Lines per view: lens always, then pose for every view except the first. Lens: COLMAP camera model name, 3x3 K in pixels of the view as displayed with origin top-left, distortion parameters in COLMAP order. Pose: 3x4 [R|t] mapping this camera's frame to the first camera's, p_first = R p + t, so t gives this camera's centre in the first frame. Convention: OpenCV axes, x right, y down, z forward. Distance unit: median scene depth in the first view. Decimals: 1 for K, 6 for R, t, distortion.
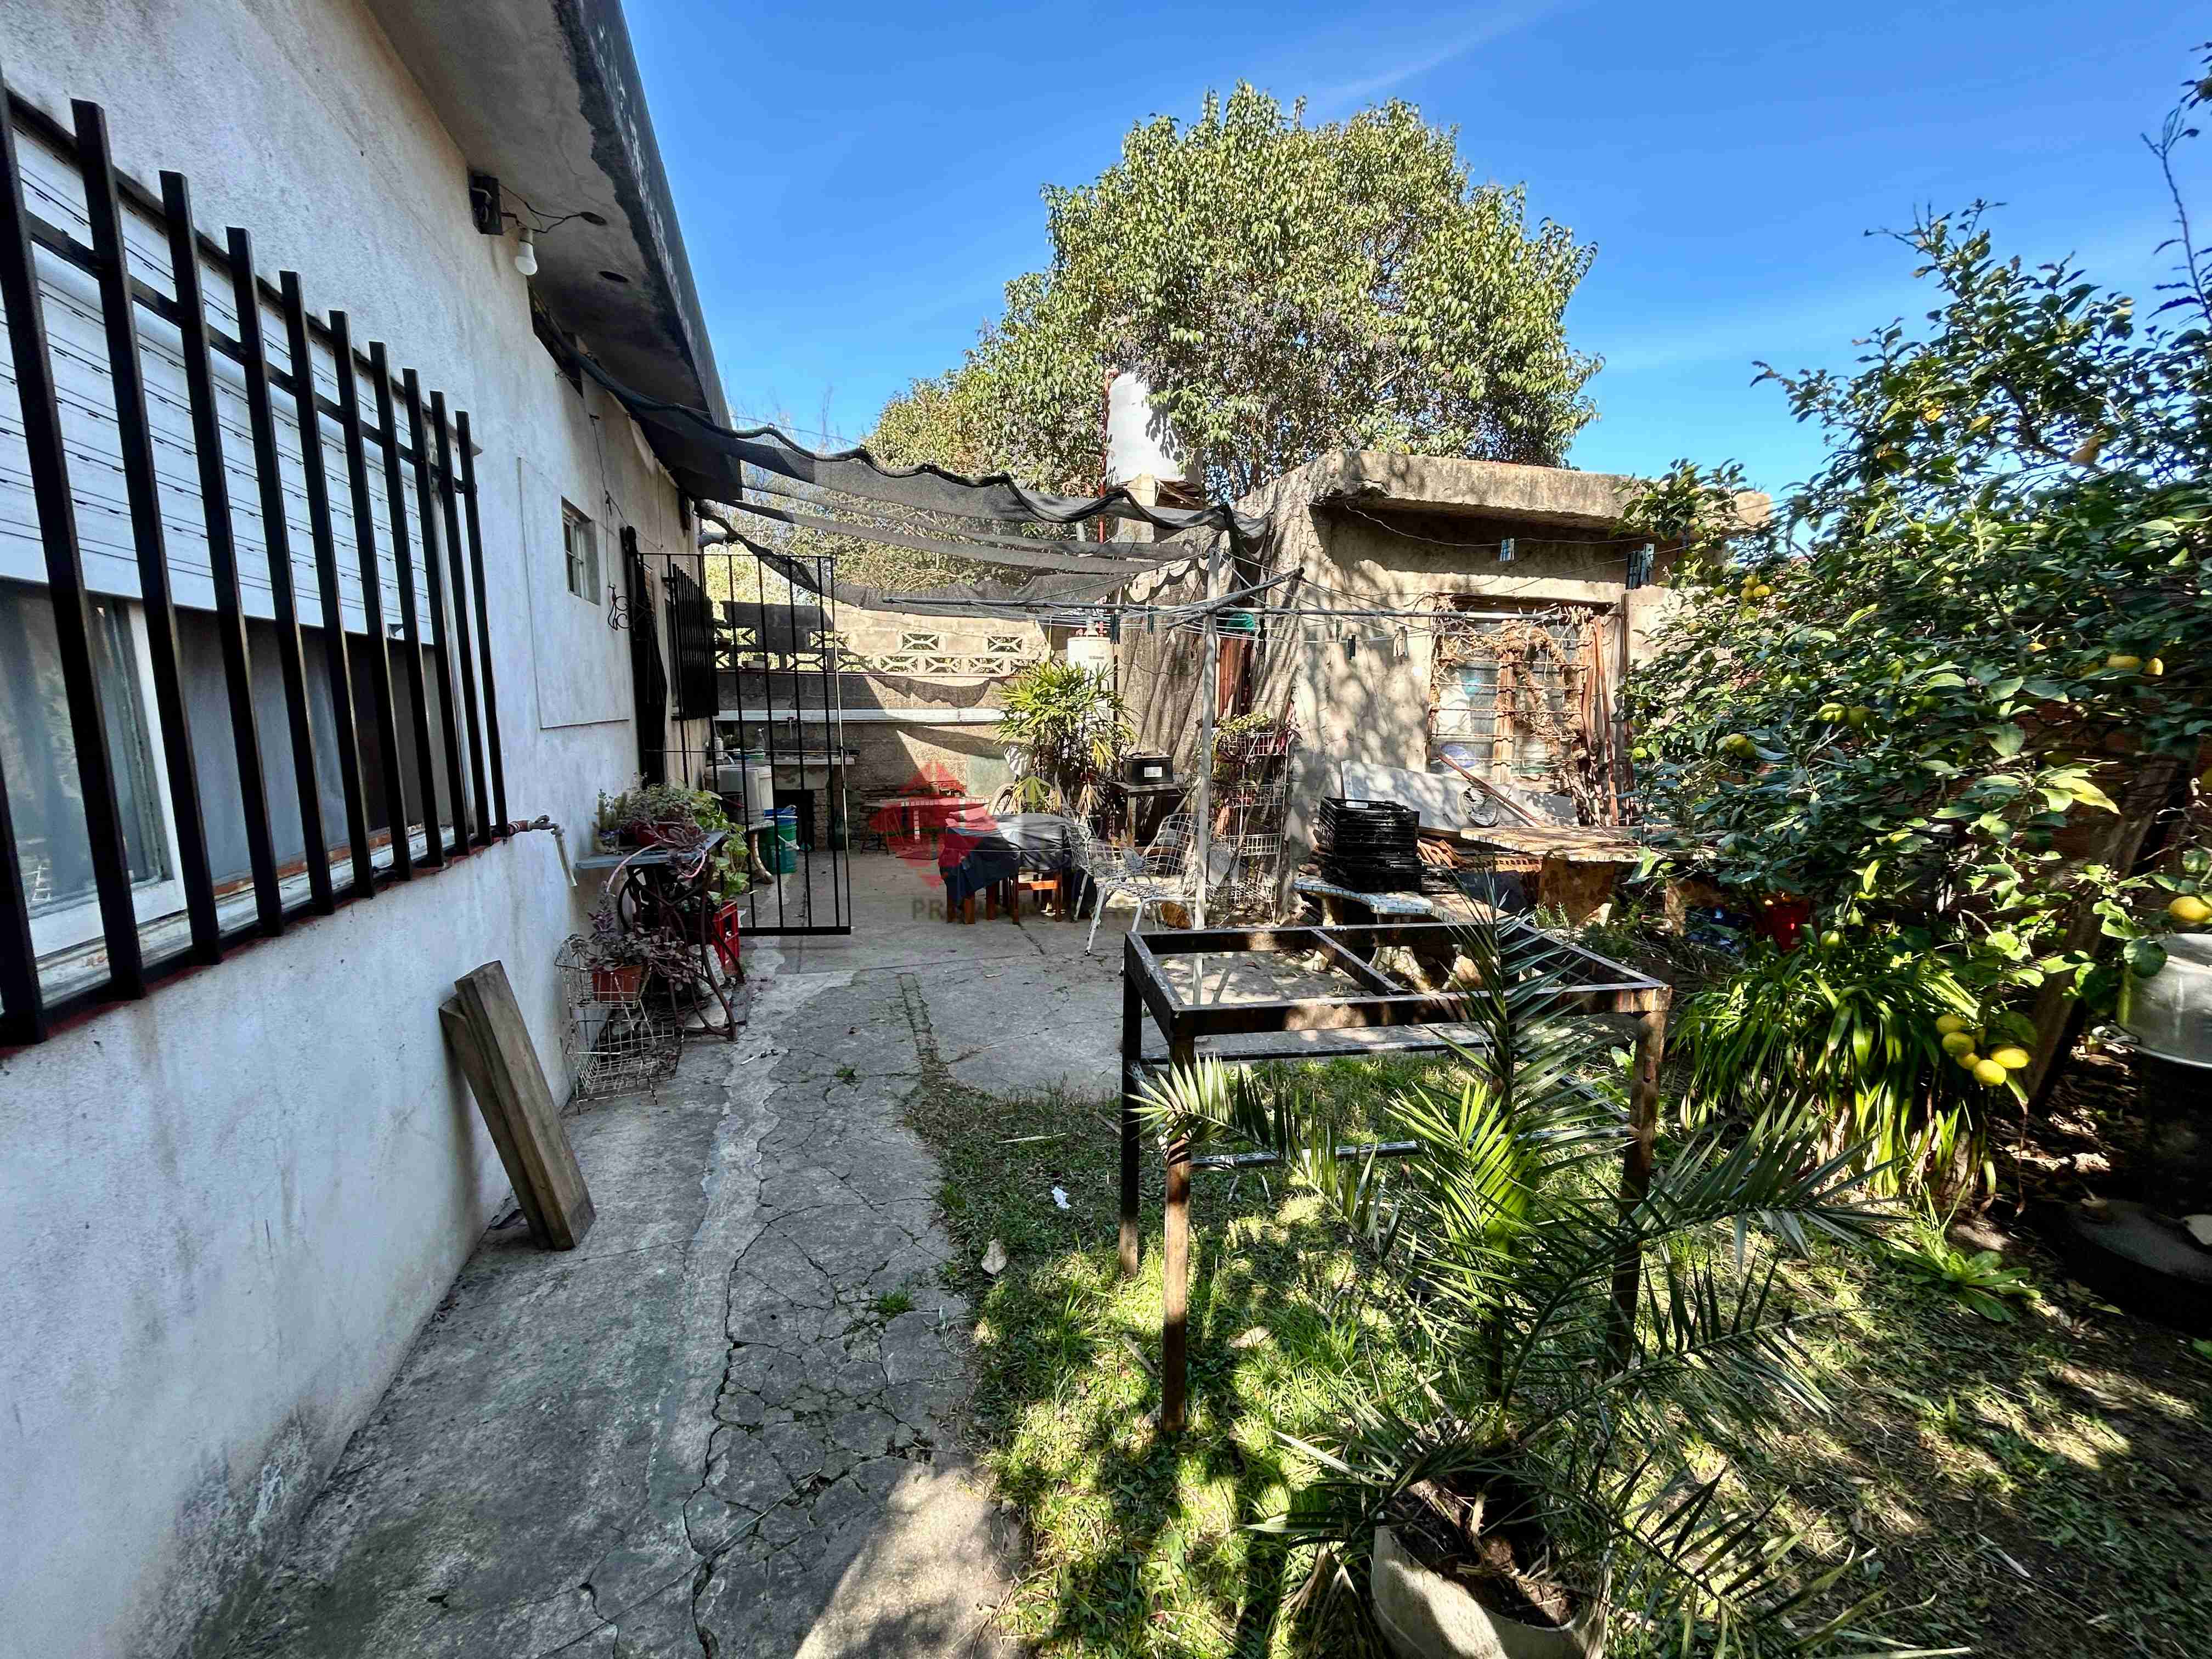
lens RADIAL K [[897.9, 0, 1110.5], [0, 897.9, 827.3], [0, 0, 1]] dist [0.000822, 0.001558]
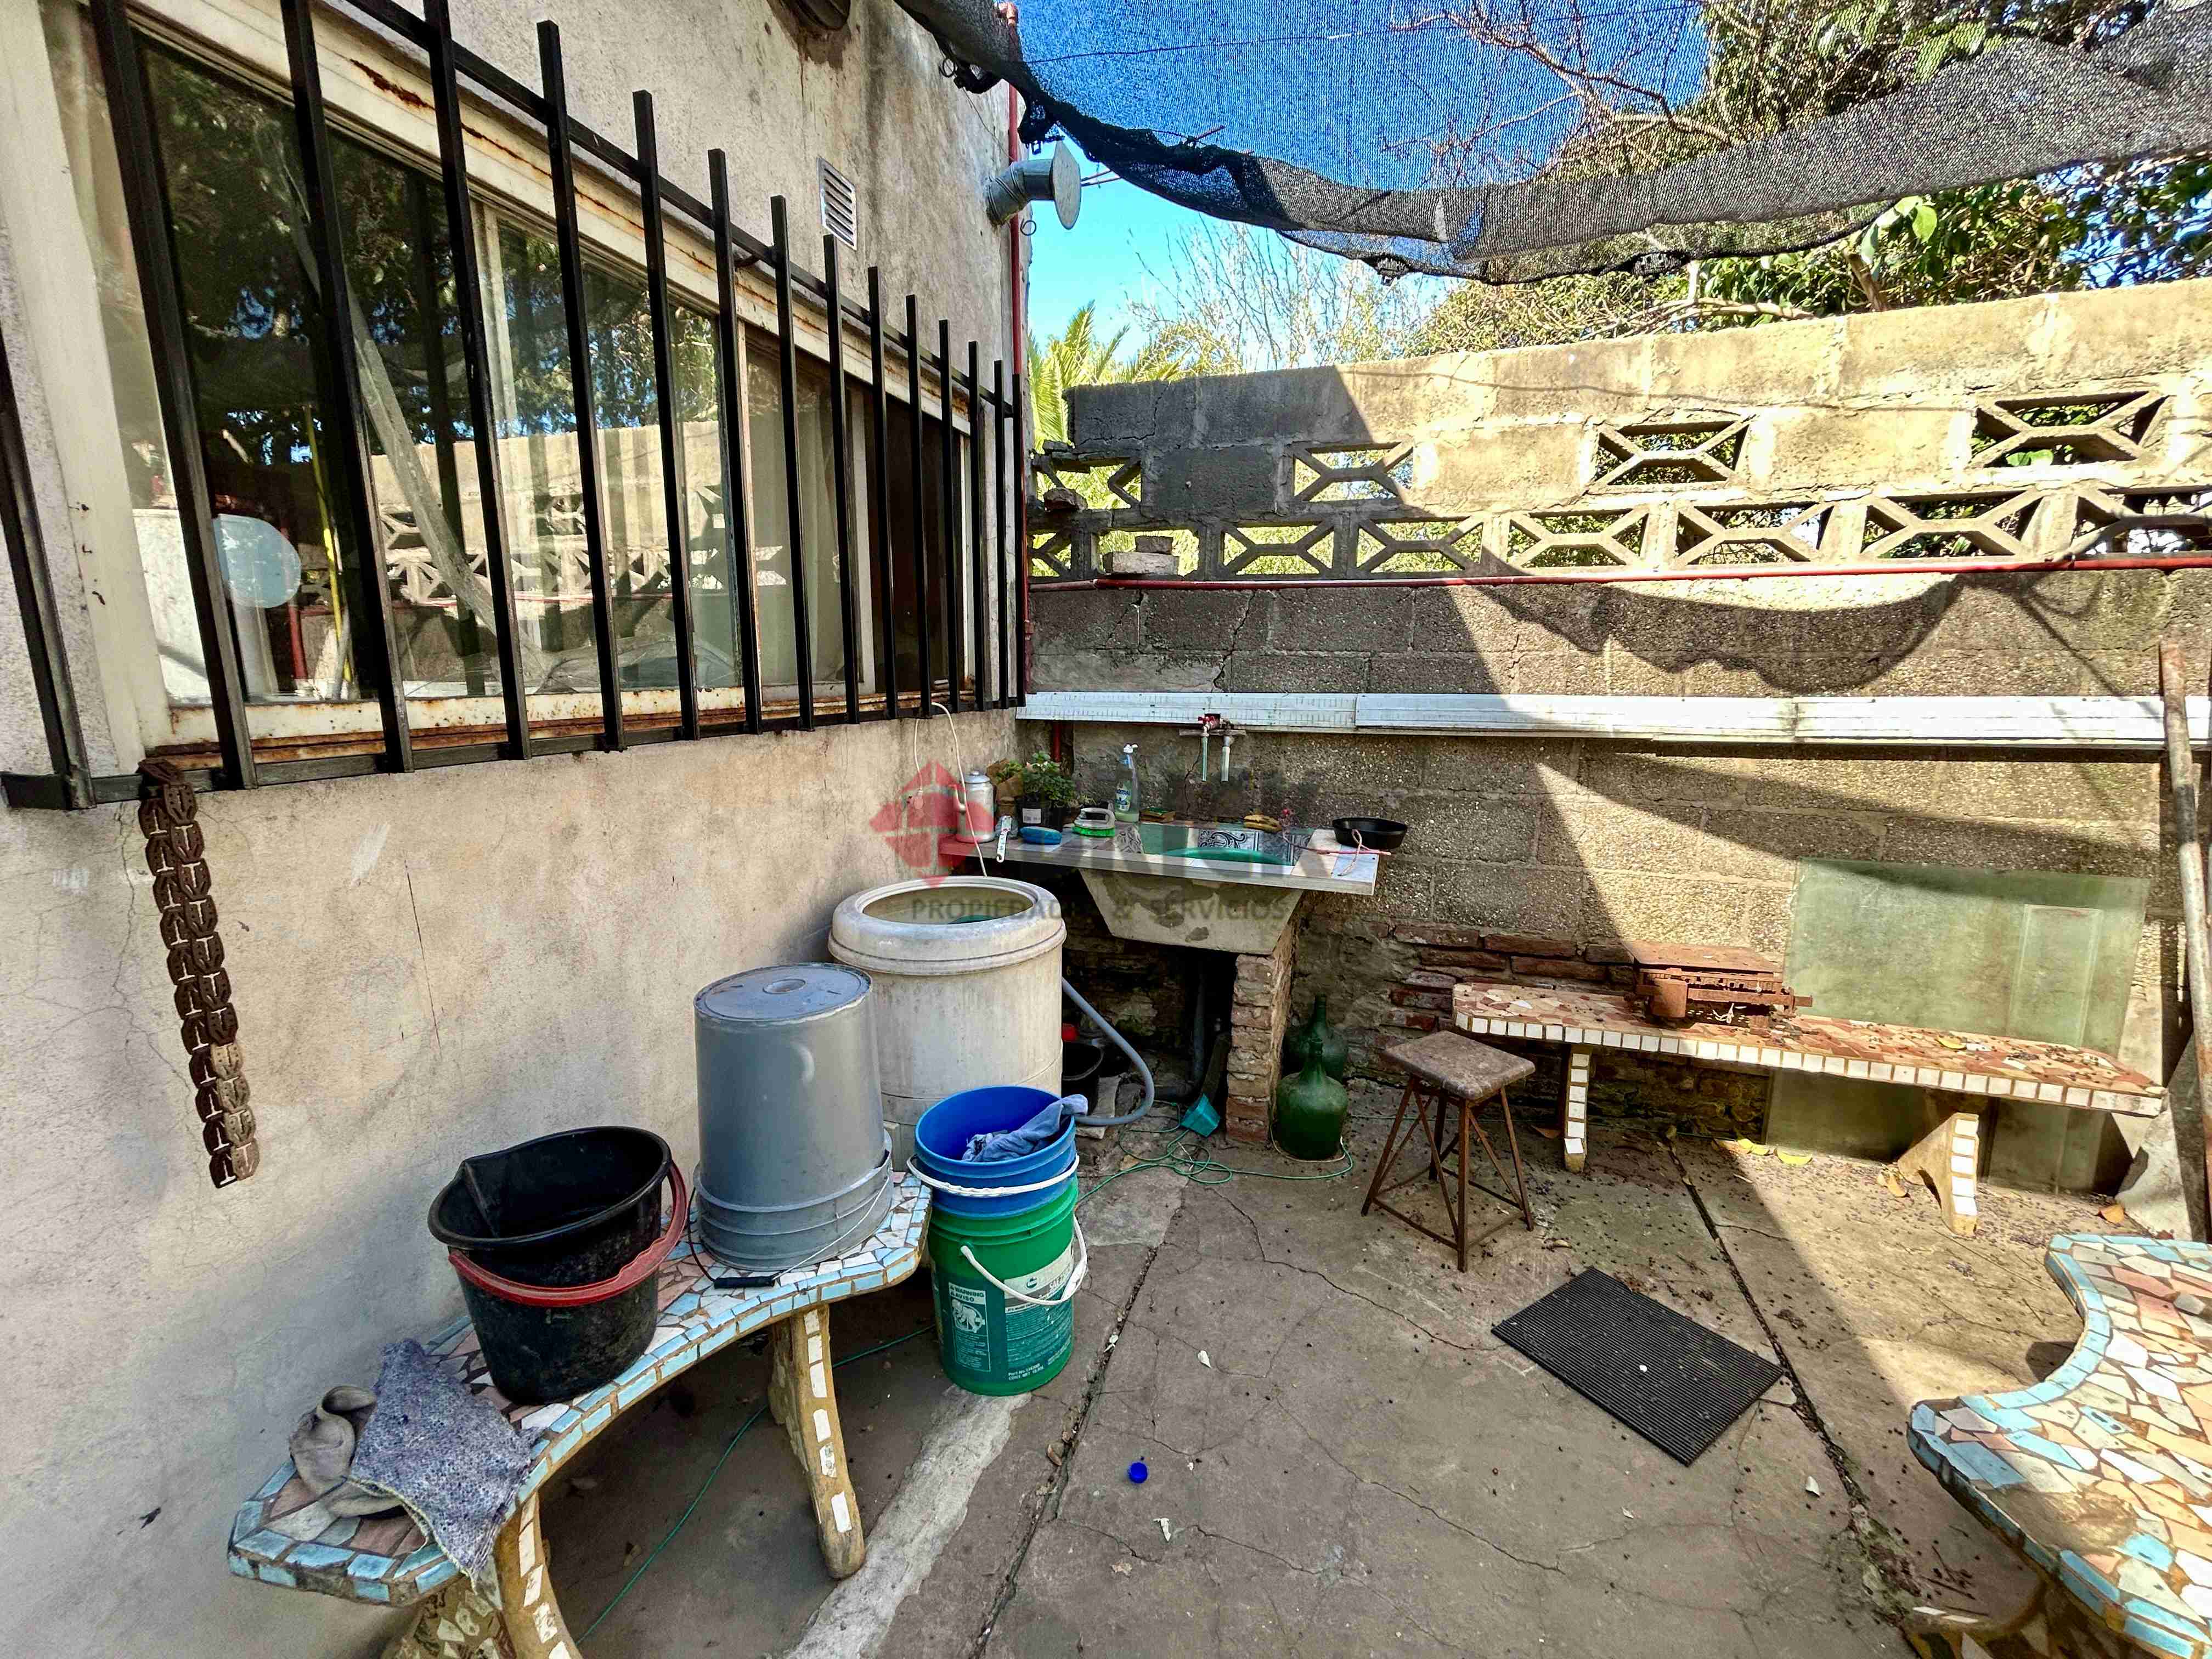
lens RADIAL K [[897.9, 0, 1113.0], [0, 897.9, 821.1], [0, 0, 1]] dist [0.000822, 0.001558]
pose [[0.802148, 0.103238, -0.588132, -0.176768], [-0.080303, 0.994644, 0.065071, -0.098635], [0.591700, -0.004968, 0.806143, 0.683824]]
